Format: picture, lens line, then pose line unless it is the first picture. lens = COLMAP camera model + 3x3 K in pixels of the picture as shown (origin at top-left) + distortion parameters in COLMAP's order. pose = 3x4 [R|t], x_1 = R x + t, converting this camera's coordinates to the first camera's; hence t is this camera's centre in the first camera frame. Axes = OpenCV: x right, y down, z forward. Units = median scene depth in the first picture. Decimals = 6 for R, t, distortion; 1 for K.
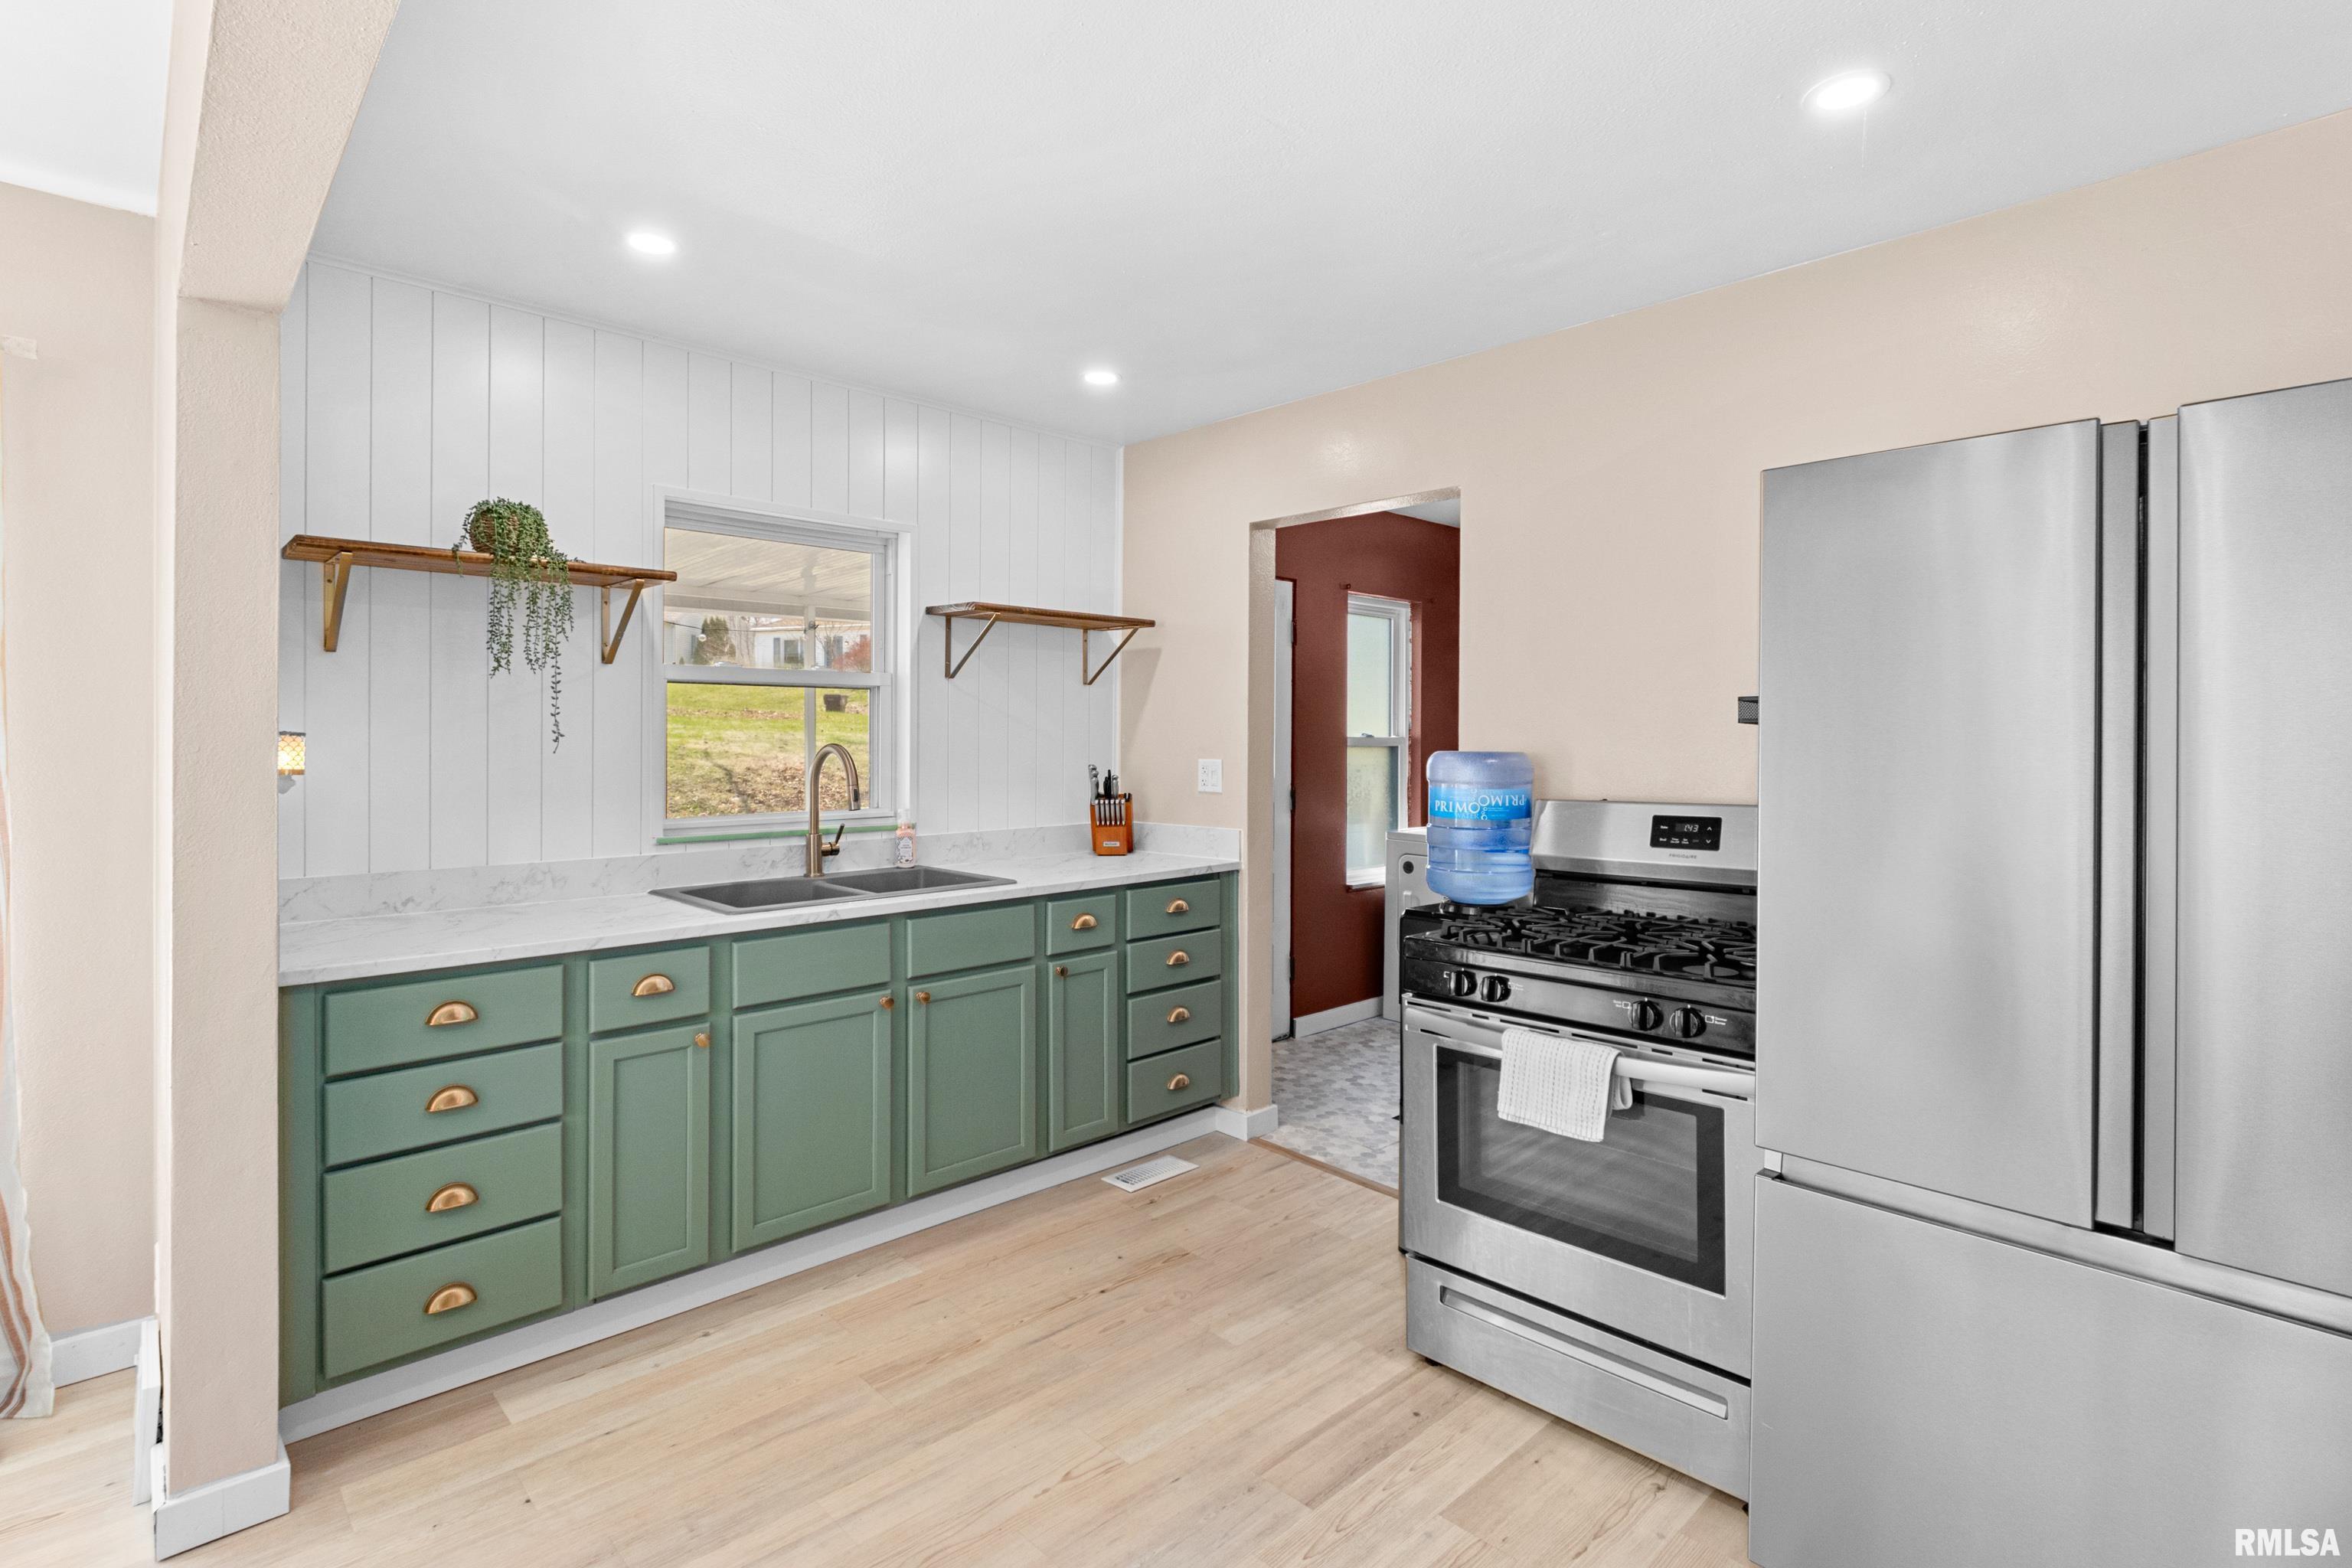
lens RADIAL K [[1113.0, 0, 1131.6], [0, 1113.0, 733.4], [0, 0, 1]] dist [0.004435, 0.000017]
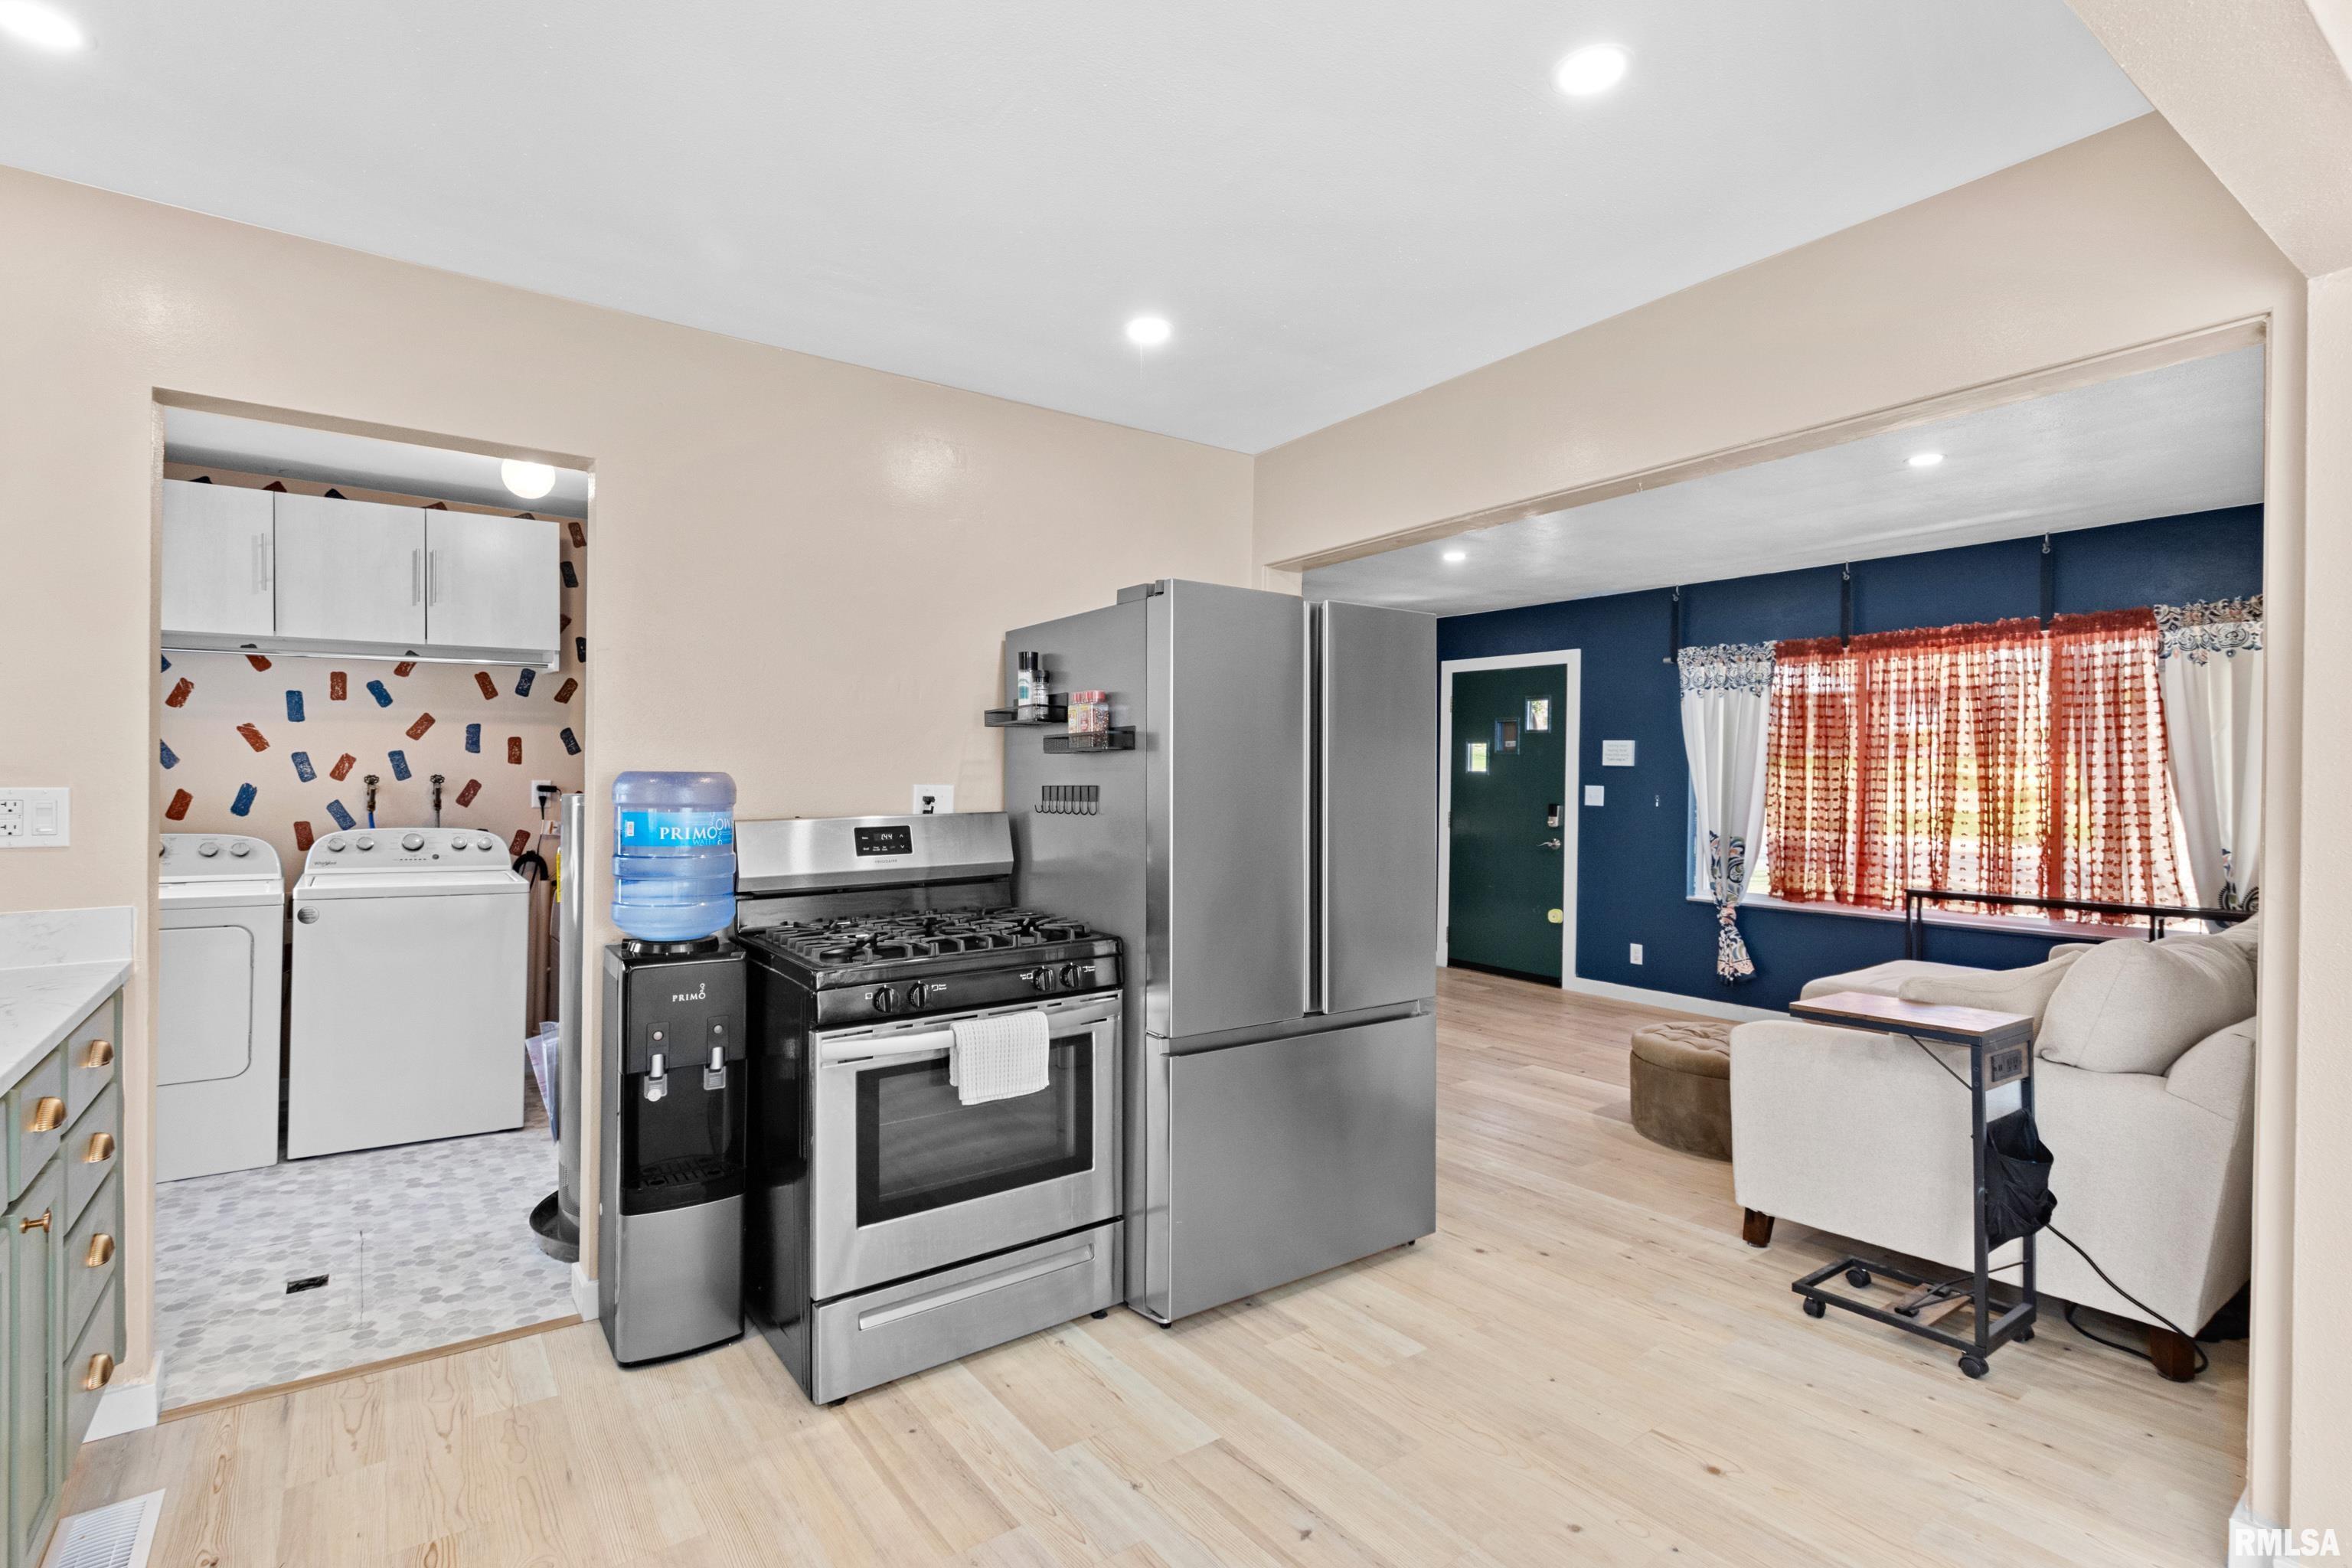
lens RADIAL K [[1119.1, 0, 1154.4], [0, 1119.1, 781.4], [0, 0, 1]] dist [-0.001431, 0.000693]
pose [[0.124023, -0.010111, 0.992228, -0.467667], [-0.011798, 0.999862, 0.011664, 0.008179], [-0.992209, -0.013153, 0.123887, 0.440142]]
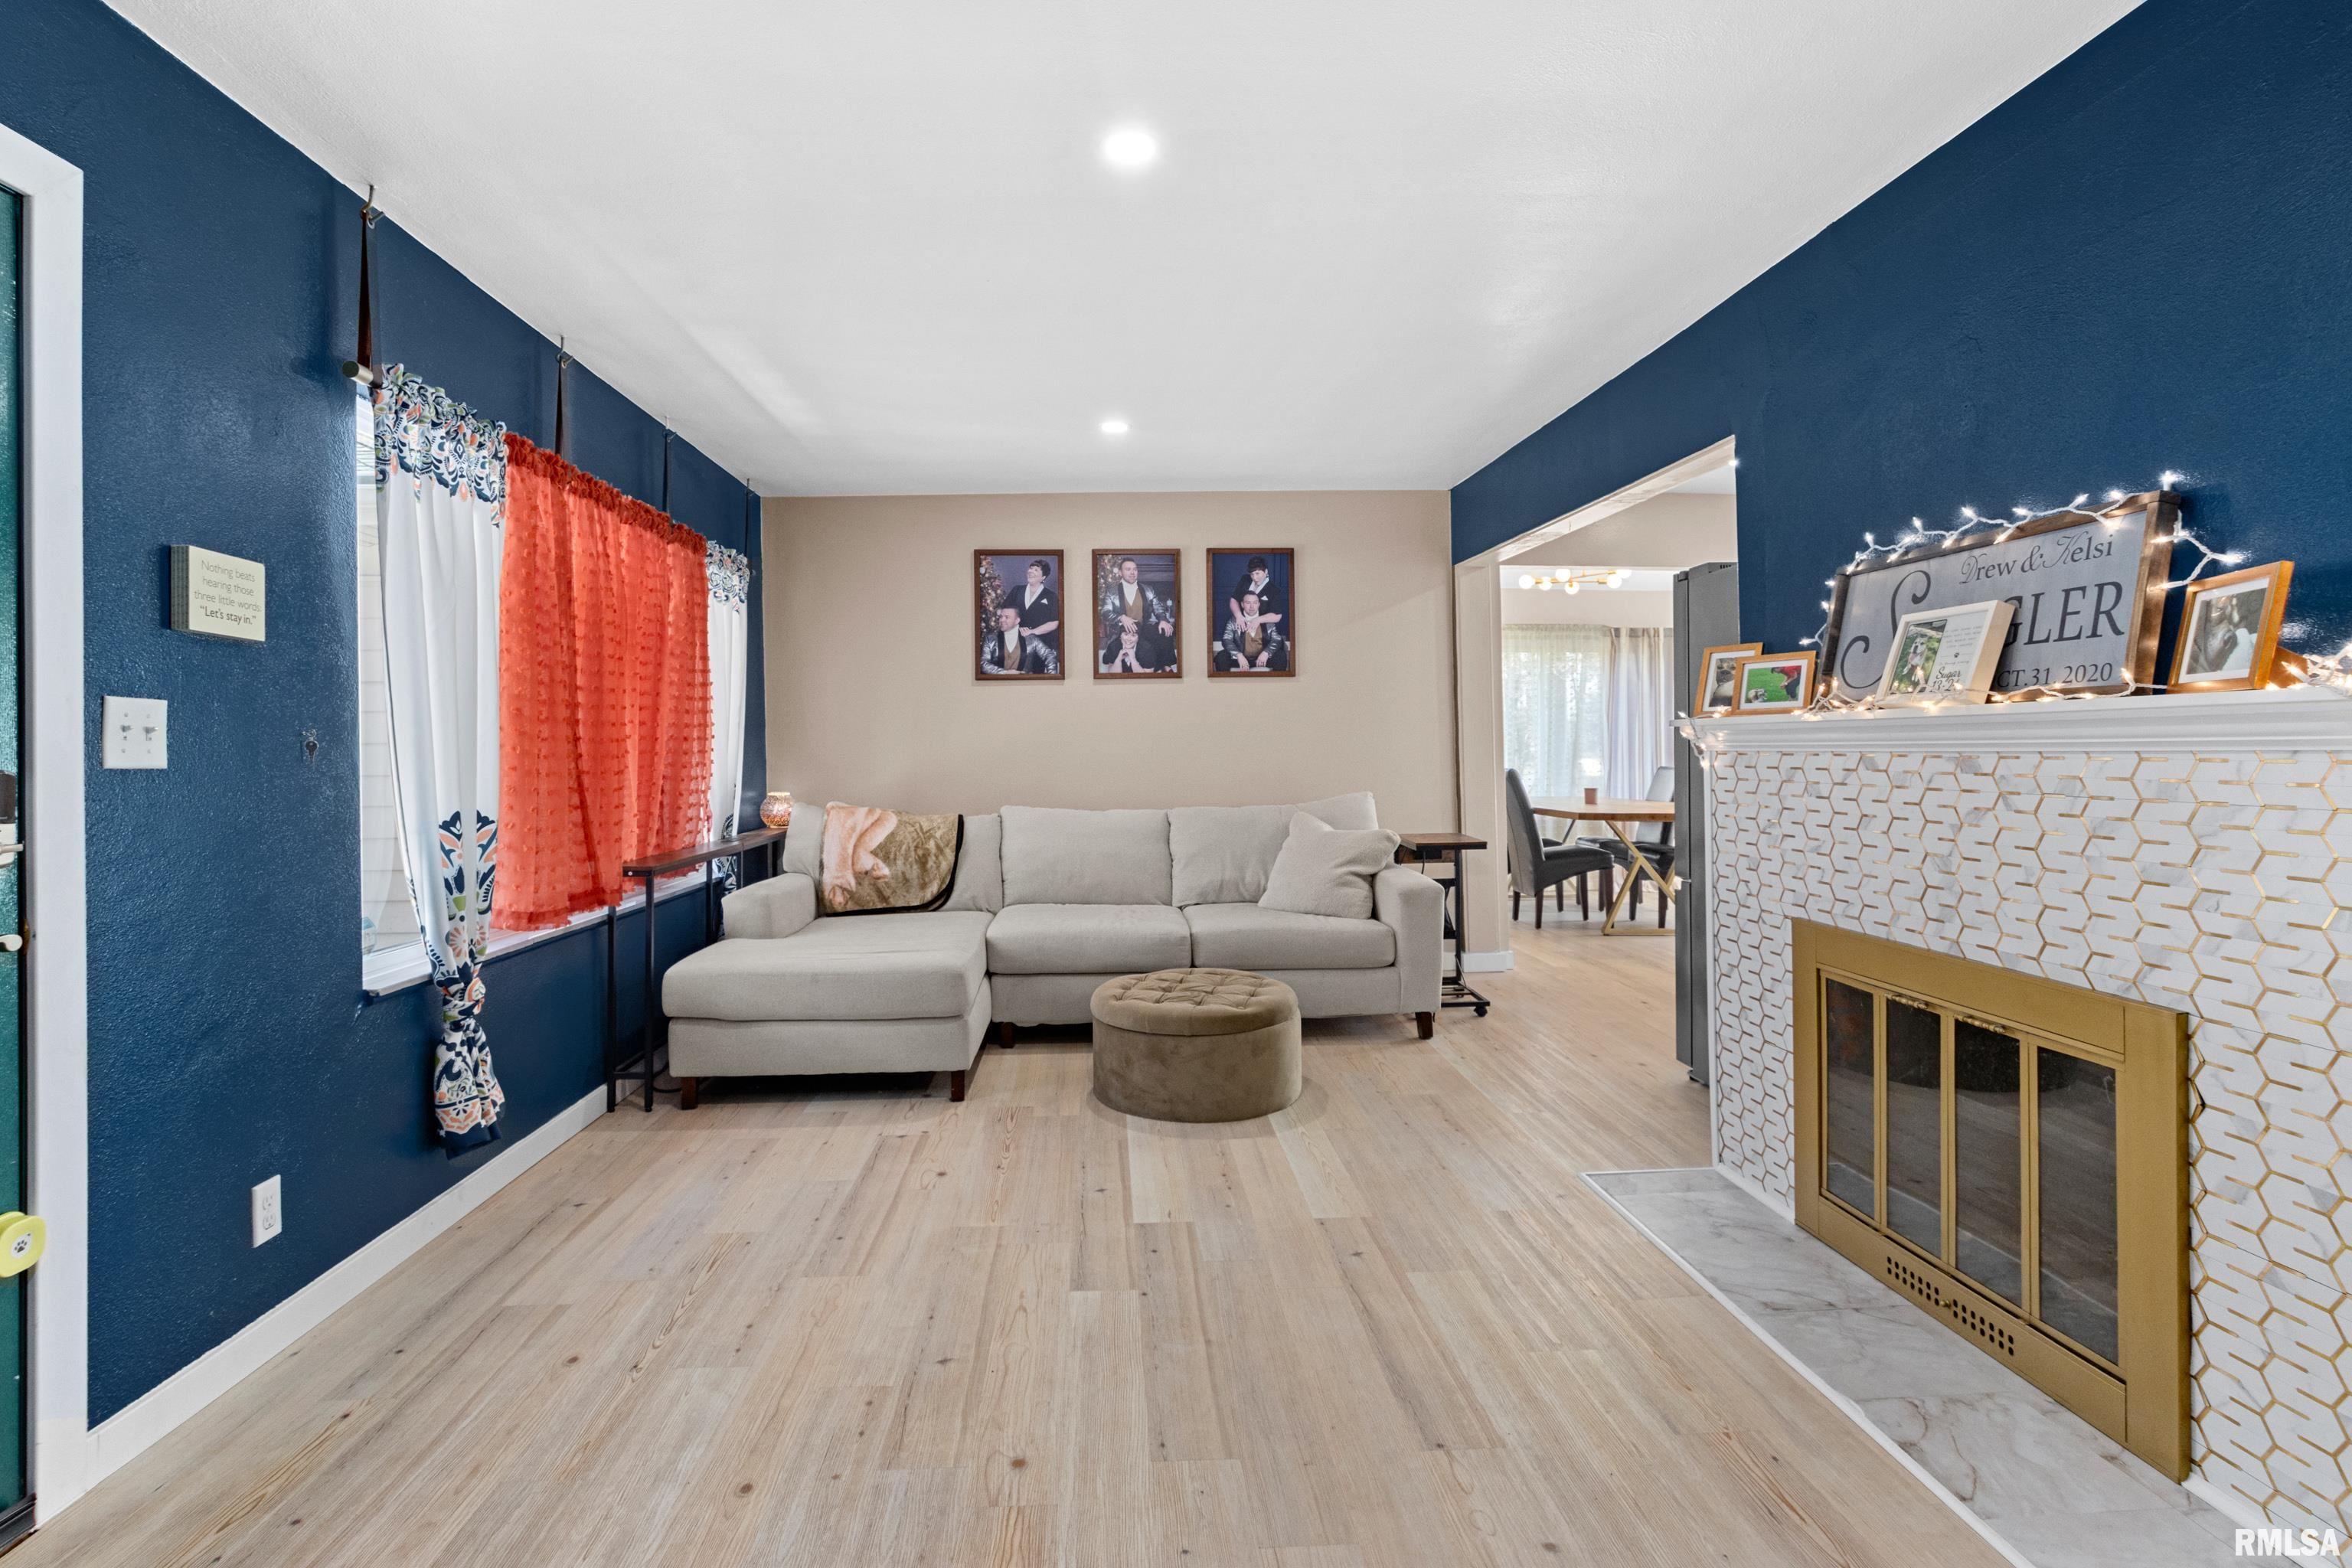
lens RADIAL K [[1109.4, 0, 1154.3], [0, 1109.4, 749.1], [0, 0, 1]] dist [0.010370, -0.010732]
pose [[-0.640779, -0.001314, -0.767724, 1.634659], [0.009609, 0.999906, -0.009731, 0.064014], [0.767665, -0.013612, -0.640707, 0.645320]]
